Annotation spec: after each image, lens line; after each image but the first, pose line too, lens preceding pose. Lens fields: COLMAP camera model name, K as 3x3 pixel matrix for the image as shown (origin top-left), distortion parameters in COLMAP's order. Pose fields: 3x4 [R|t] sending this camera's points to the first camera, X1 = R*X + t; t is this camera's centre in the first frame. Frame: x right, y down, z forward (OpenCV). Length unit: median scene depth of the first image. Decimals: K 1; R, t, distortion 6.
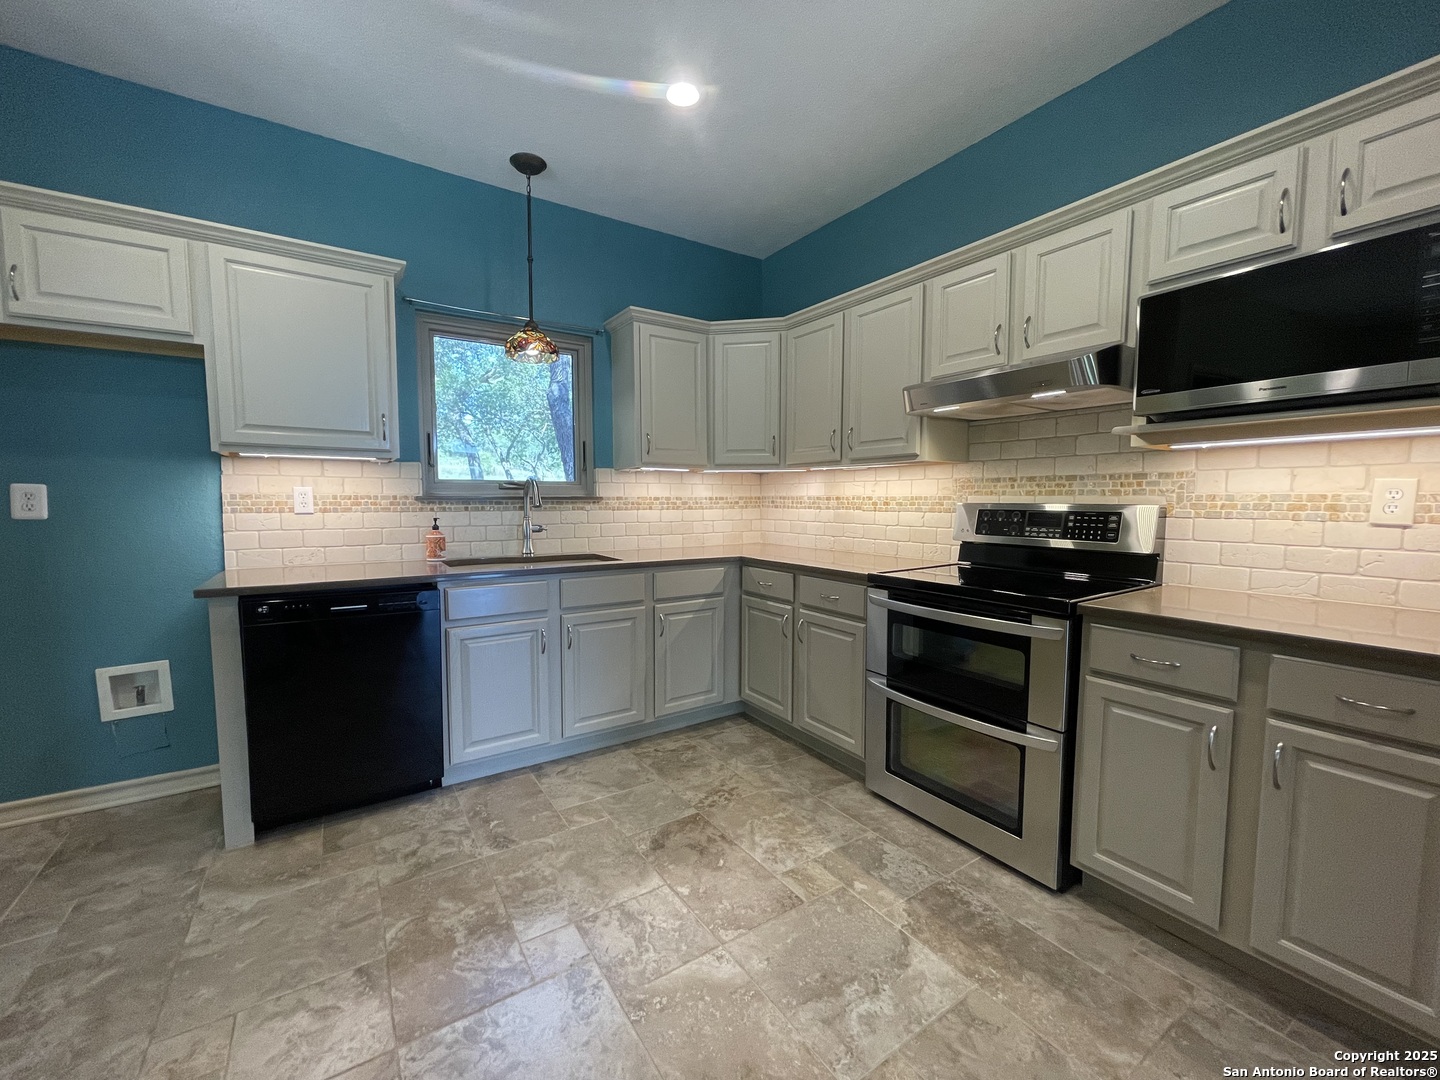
lens RADIAL K [[580.4, 0, 719.0], [0, 580.4, 539.3], [0, 0, 1]] dist [-0.002526, 0.001344]
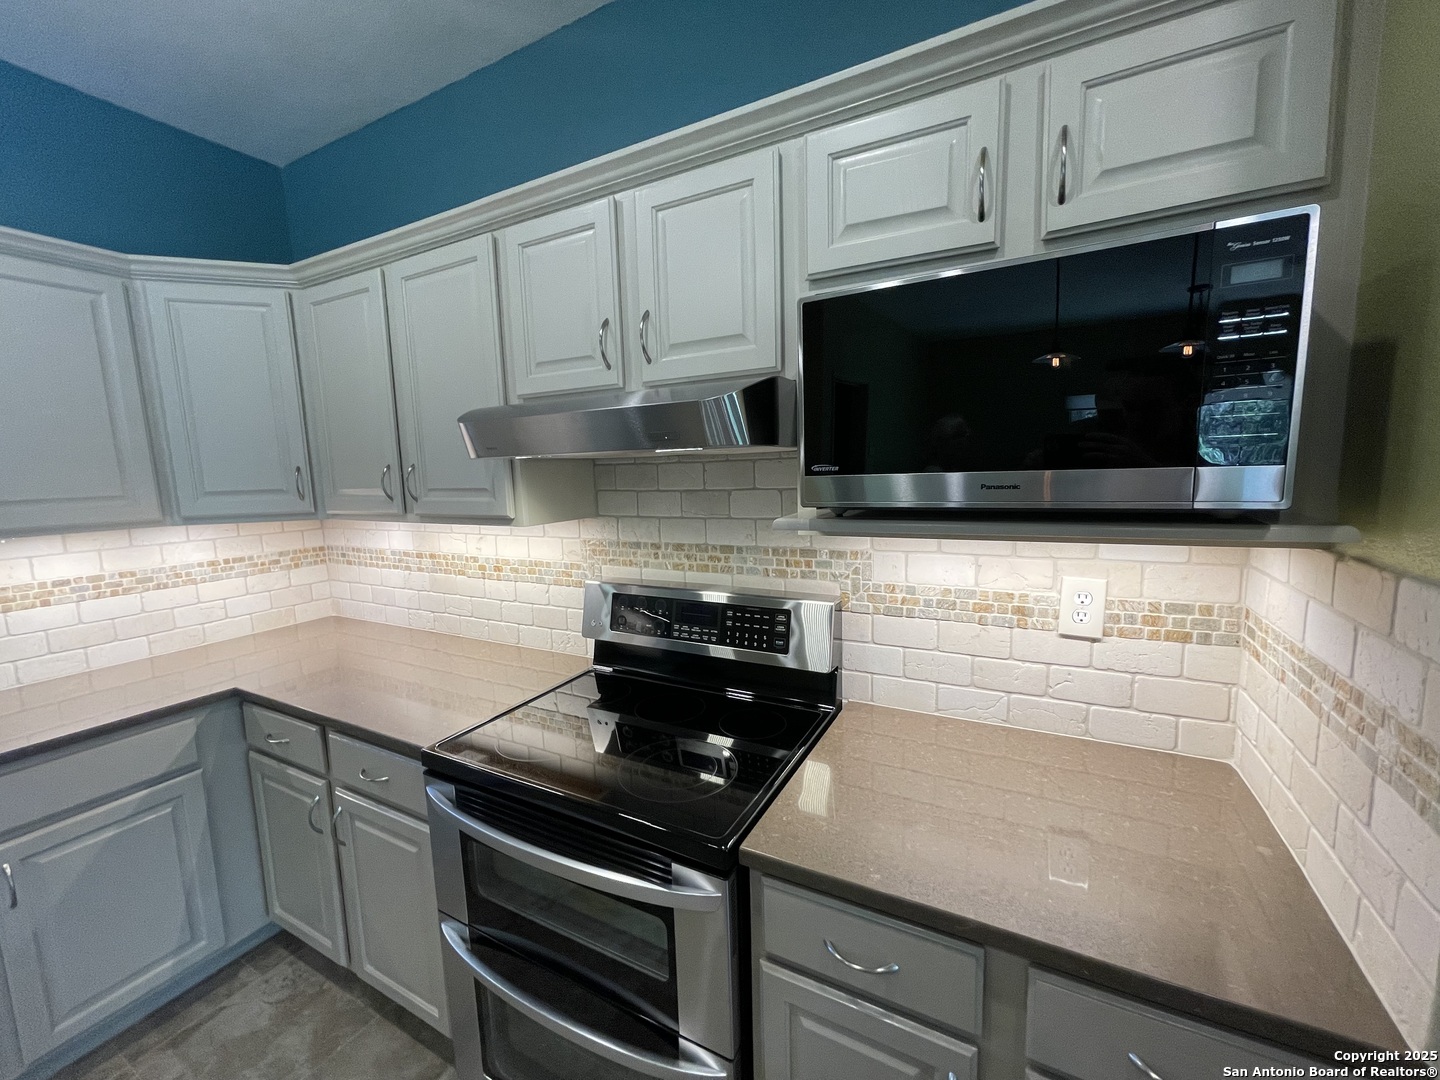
lens RADIAL K [[580.4, 0, 719.7], [0, 580.4, 539.4], [0, 0, 1]] dist [-0.002526, 0.001344]
pose [[0.875052, -0.086264, 0.476280, 0.282439], [0.064861, 0.996014, 0.061231, -0.172749], [-0.479664, -0.022688, 0.877159, 0.411848]]
